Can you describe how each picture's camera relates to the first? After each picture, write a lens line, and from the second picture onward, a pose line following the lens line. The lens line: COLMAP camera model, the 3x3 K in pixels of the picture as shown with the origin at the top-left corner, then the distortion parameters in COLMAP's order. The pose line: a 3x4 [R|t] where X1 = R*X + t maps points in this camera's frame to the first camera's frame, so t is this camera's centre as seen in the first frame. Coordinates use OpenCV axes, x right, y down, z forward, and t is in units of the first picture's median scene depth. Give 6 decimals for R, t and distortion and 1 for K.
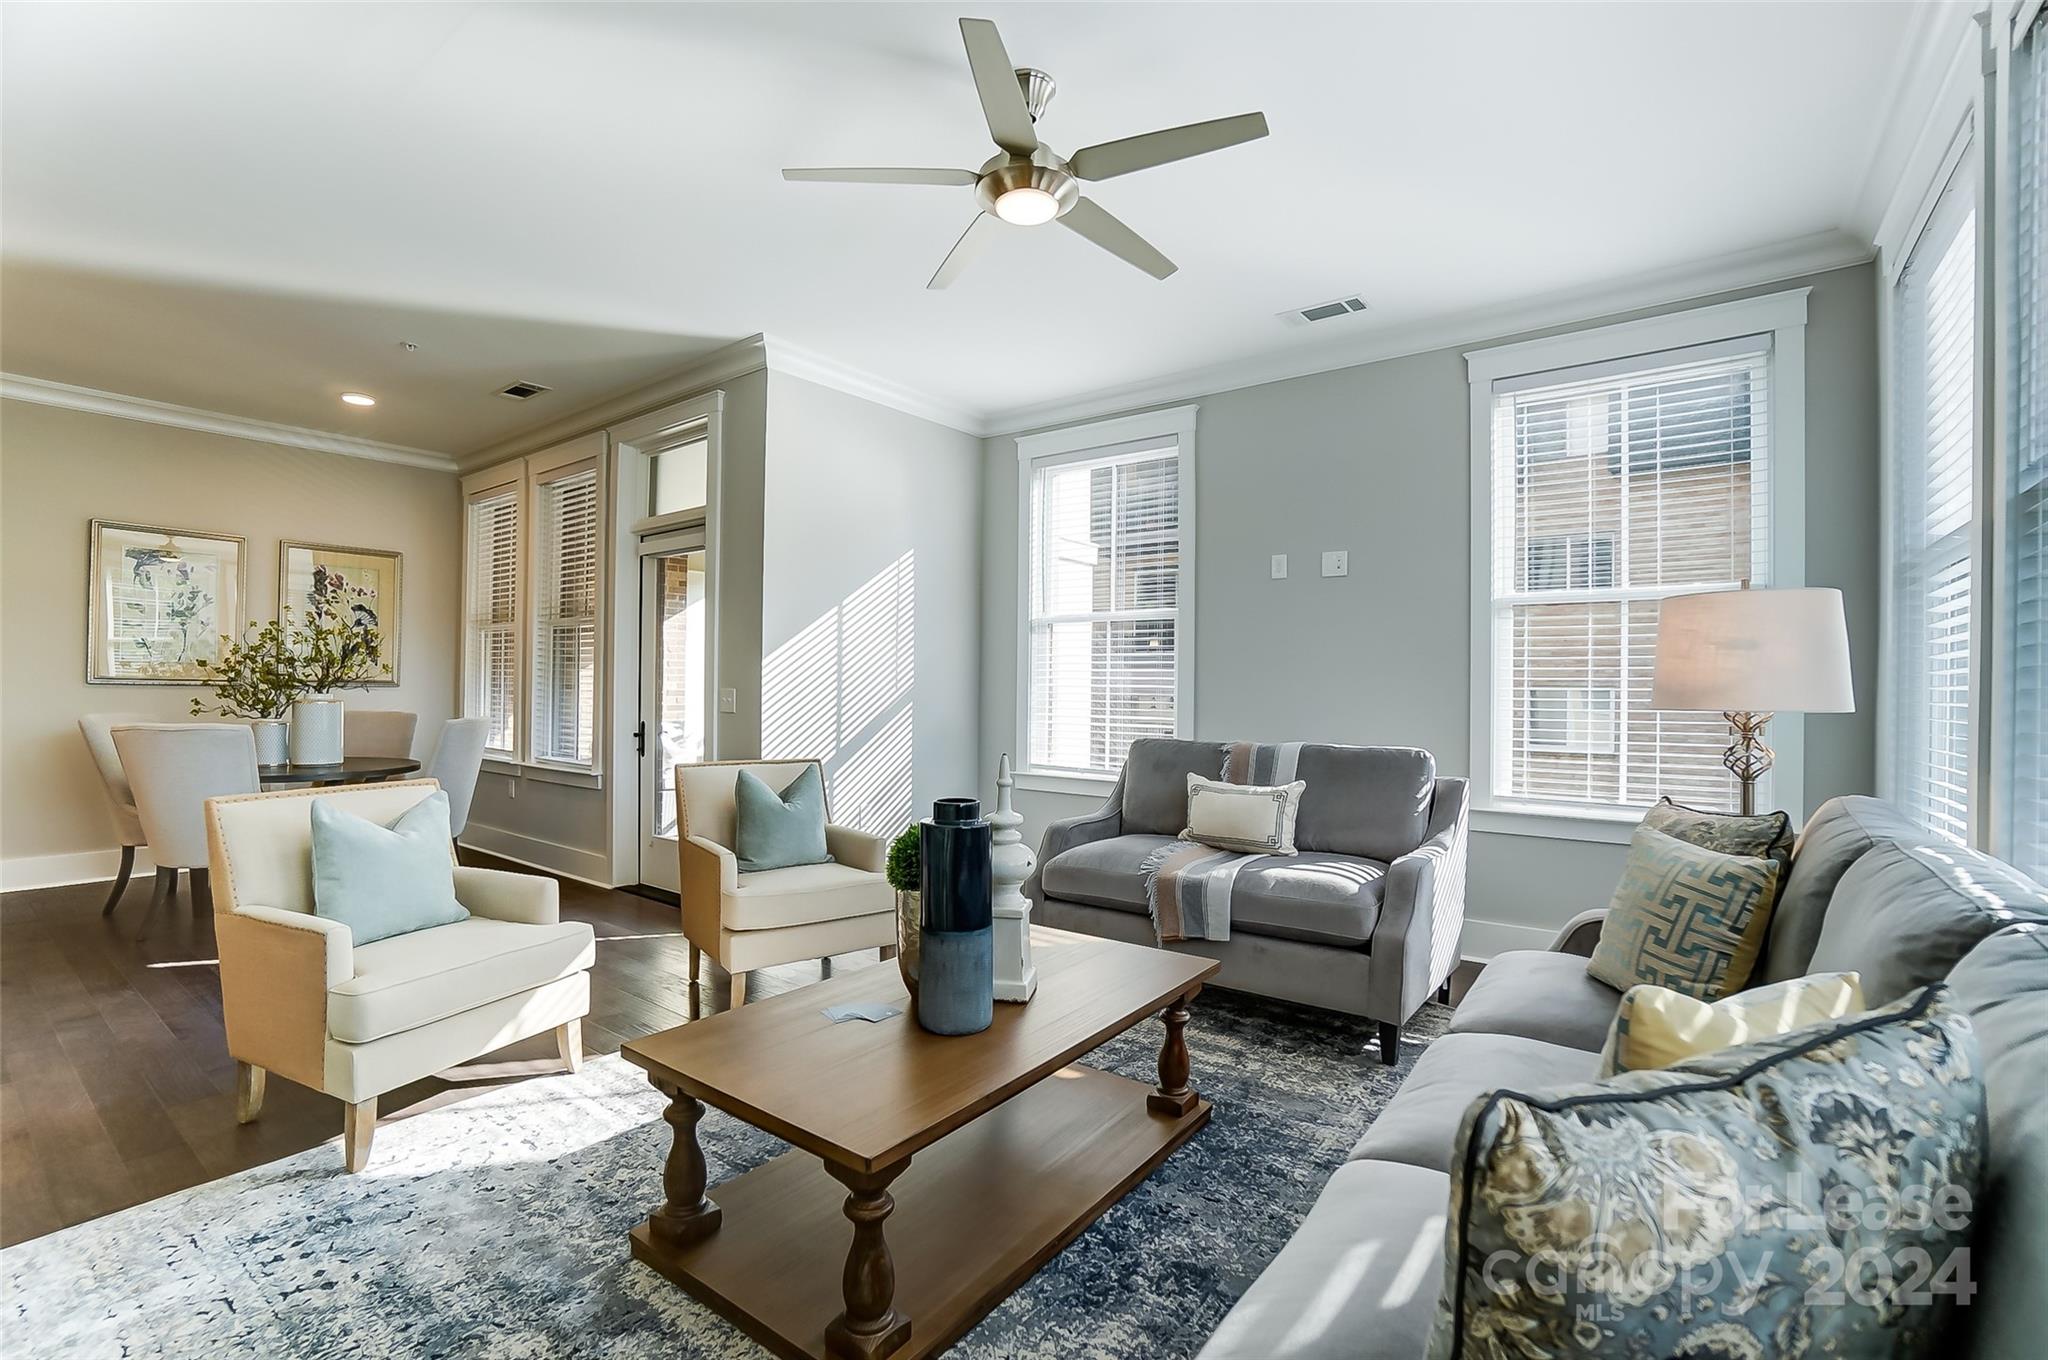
lens RADIAL K [[921.9, 0, 1021.5], [0, 921.9, 687.9], [0, 0, 1]] dist [-0.055321, 0.016264]
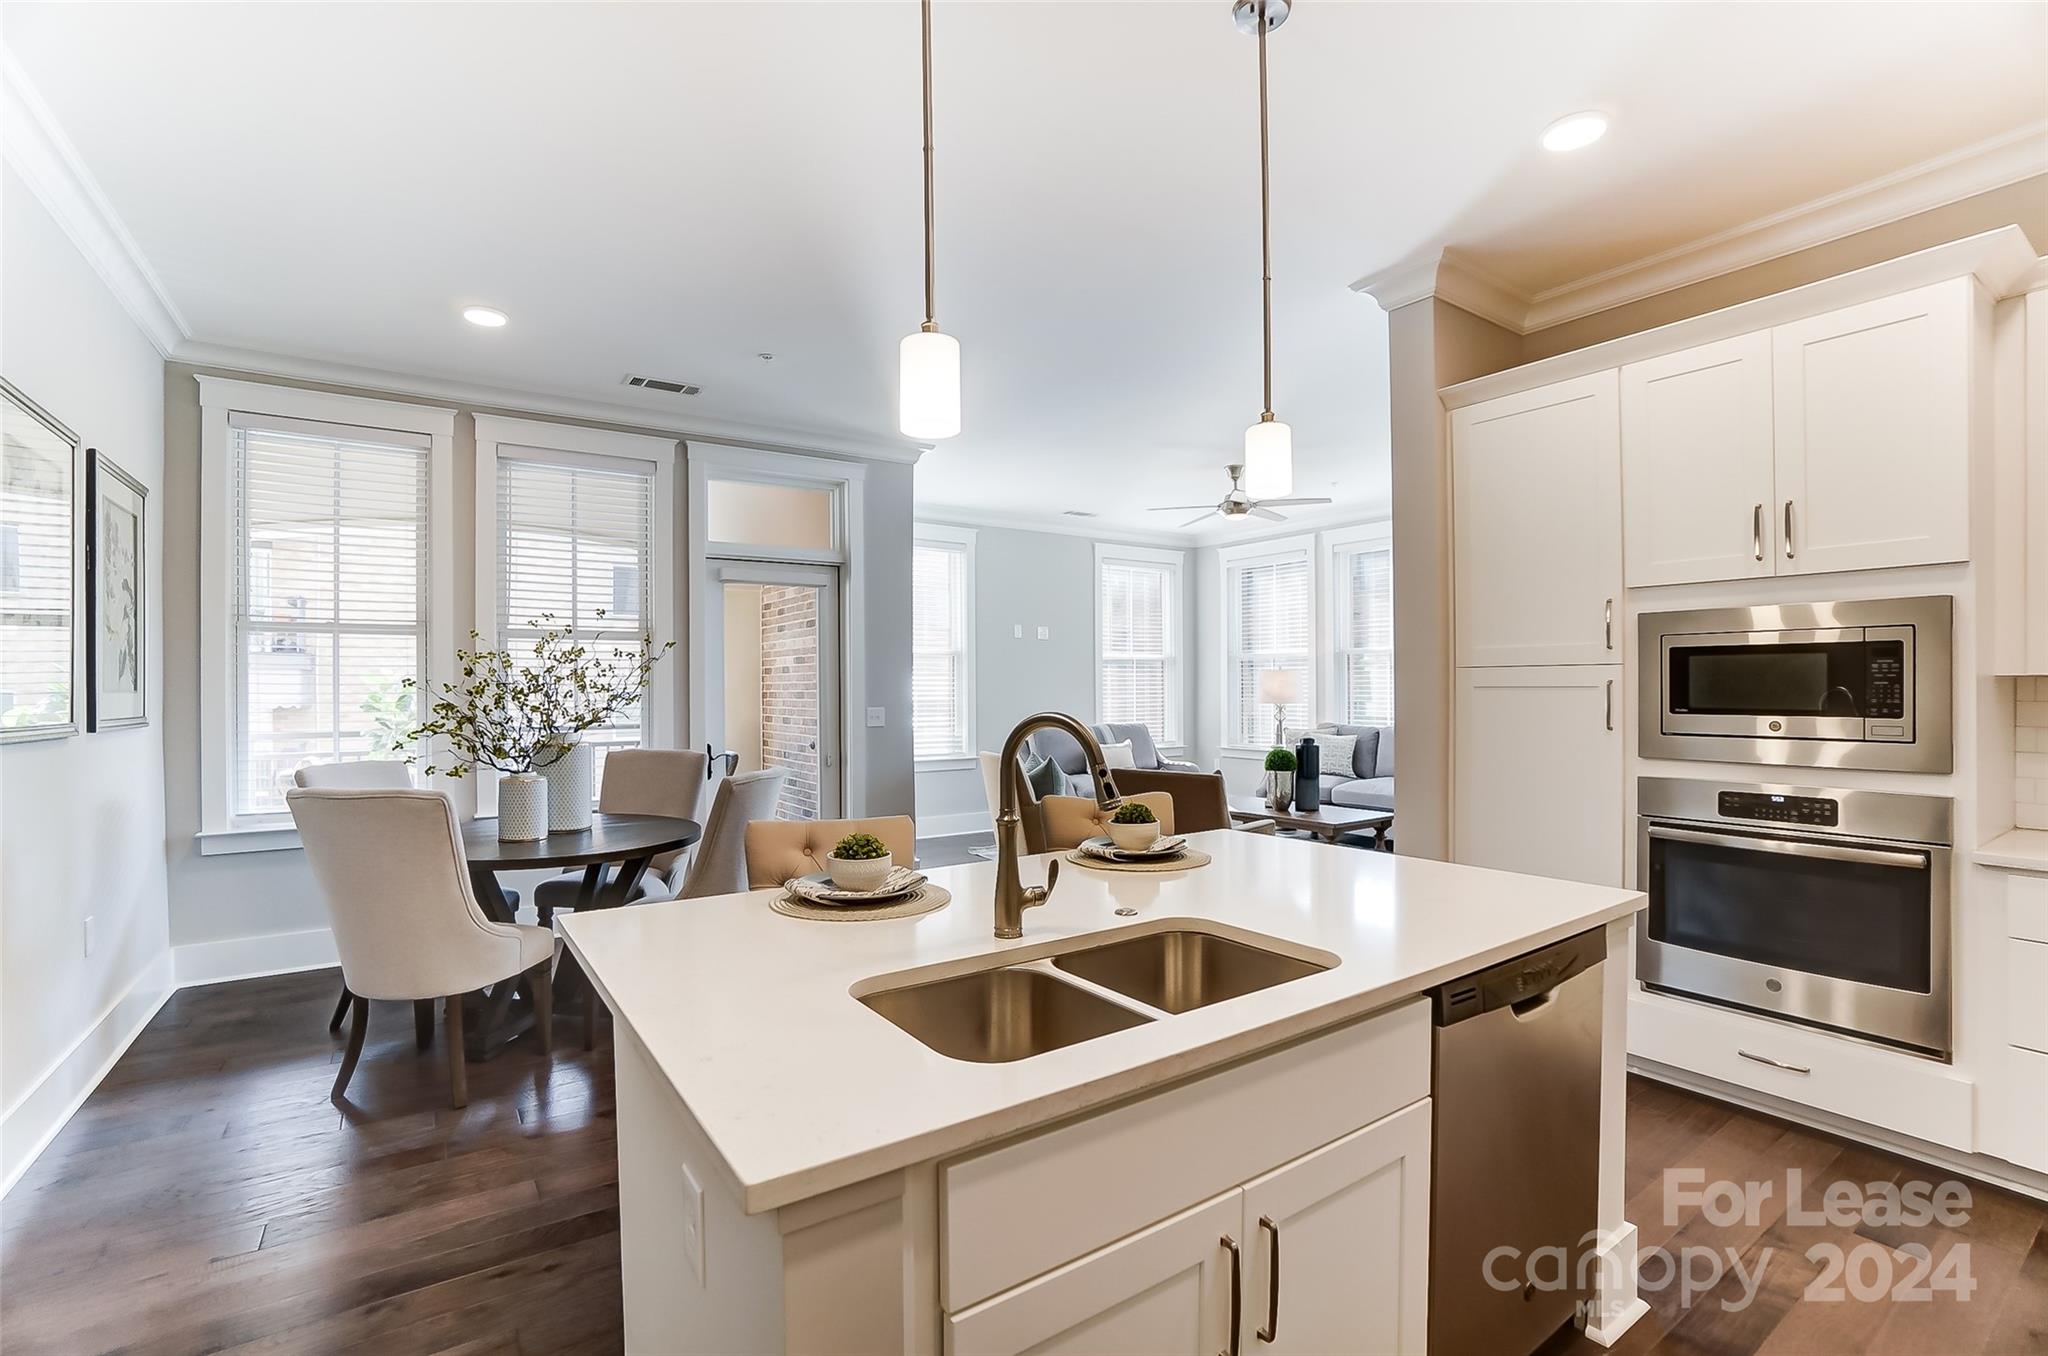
lens RADIAL K [[921.9, 0, 1025.3], [0, 921.9, 682.1], [0, 0, 1]] dist [-0.055321, 0.016264]
pose [[0.311643, 0.002901, 0.950195, -1.759567], [0.013951, 0.999874, -0.007629, -0.022679], [-0.950097, 0.015634, 0.311563, 0.503882]]
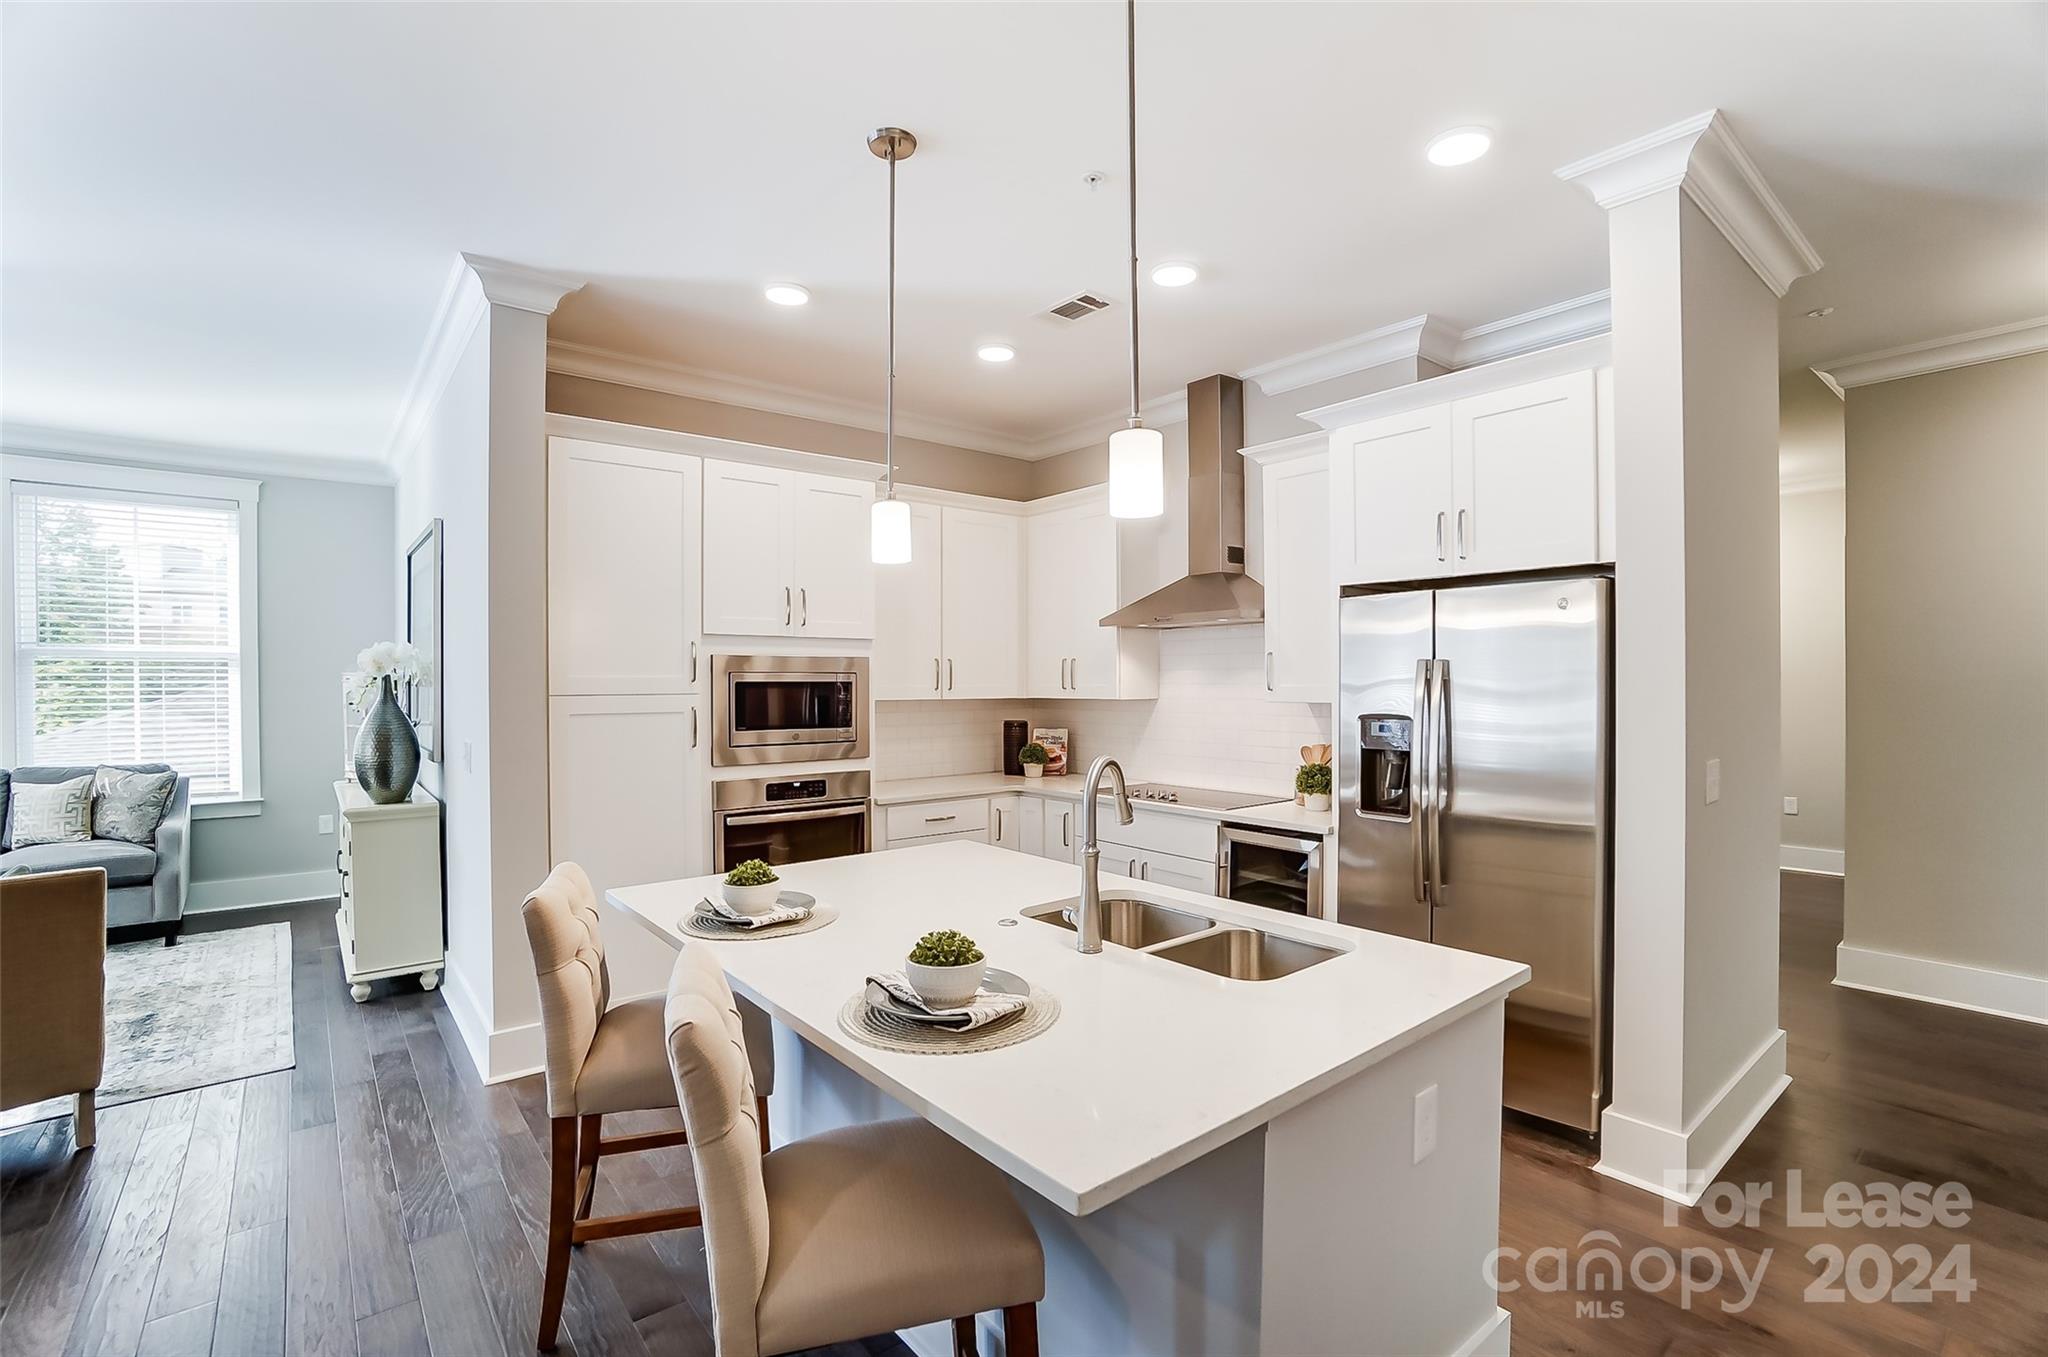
lens RADIAL K [[921.9, 0, 1019.7], [0, 921.9, 670.0], [0, 0, 1]] dist [-0.055321, 0.016264]
pose [[-0.972052, 0.006393, 0.234679, -1.431696], [0.006038, 0.999979, -0.002230, -0.058339], [-0.234688, -0.000751, -0.972070, 1.137776]]
